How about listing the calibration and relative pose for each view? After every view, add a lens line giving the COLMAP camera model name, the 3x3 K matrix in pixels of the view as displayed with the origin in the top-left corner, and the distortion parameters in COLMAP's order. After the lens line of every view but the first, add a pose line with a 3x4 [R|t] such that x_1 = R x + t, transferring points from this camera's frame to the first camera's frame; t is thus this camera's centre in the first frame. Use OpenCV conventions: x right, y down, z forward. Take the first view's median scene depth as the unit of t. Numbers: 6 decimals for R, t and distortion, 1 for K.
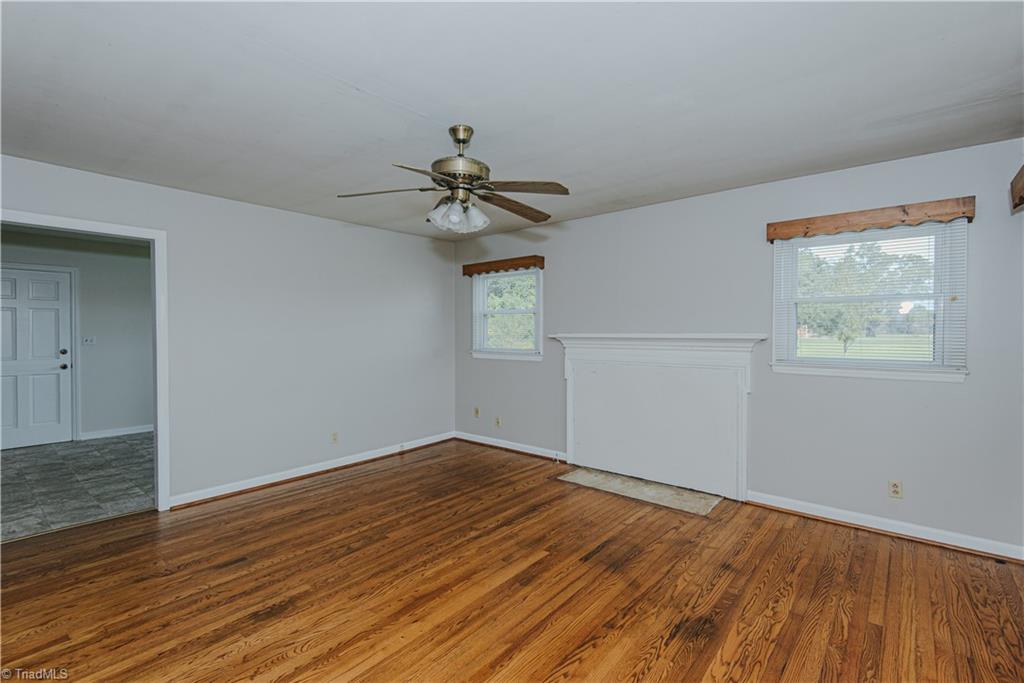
lens RADIAL K [[504.9, 0, 512.0], [0, 504.9, 341.5], [0, 0, 1]] dist [0.017168, -0.000828]
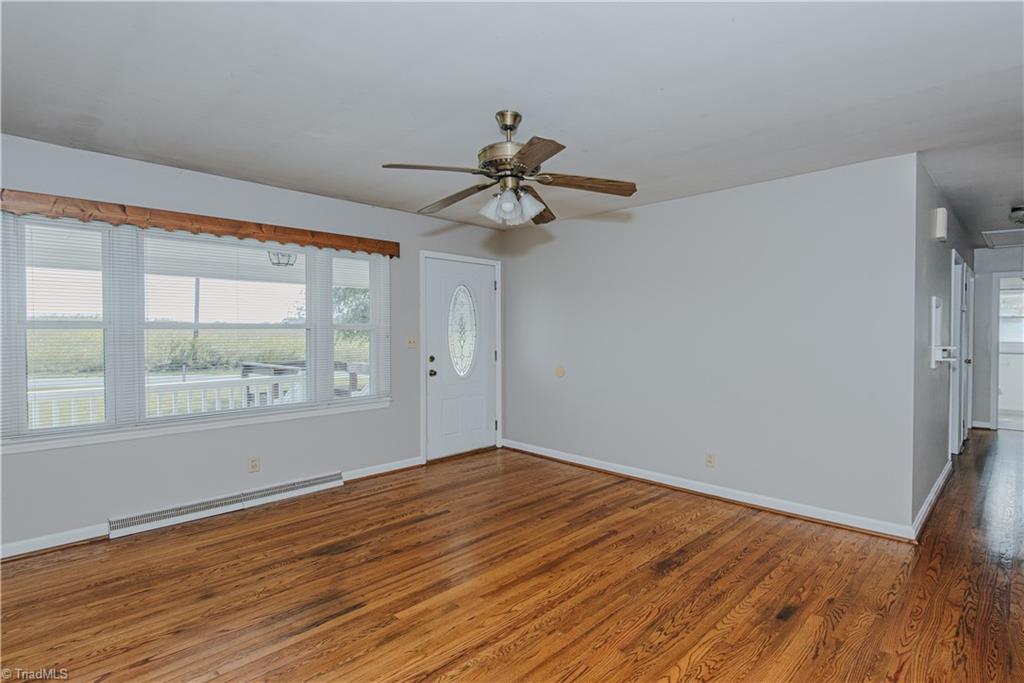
lens RADIAL K [[469.8, 0, 515.6], [0, 469.8, 337.6], [0, 0, 1]] dist [0.035365, -0.020547]
pose [[-0.995395, -0.005257, 0.095711, -0.160417], [-0.001521, 0.999236, 0.039065, -0.031351], [-0.095843, 0.038740, -0.994642, 1.521343]]
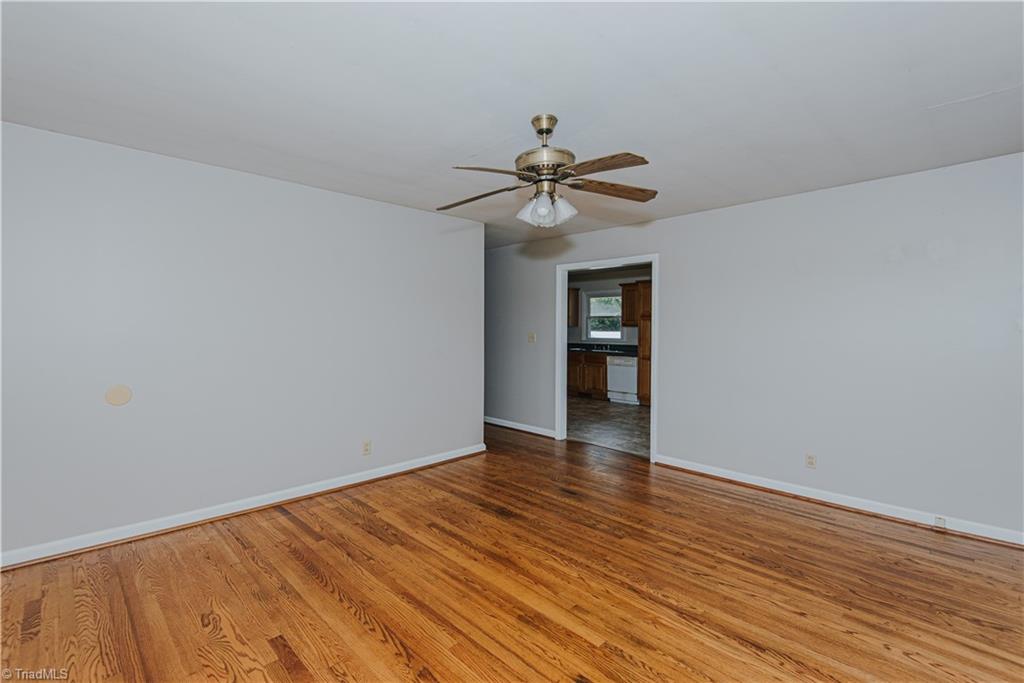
lens RADIAL K [[479.9, 0, 497.9], [0, 479.9, 323.4], [0, 0, 1]] dist [0.038301, -0.020158]
pose [[-0.169726, -0.008318, -0.985456, 0.684593], [-0.024529, 0.999690, -0.004214, -0.018045], [0.985186, 0.023457, -0.169877, 0.871654]]
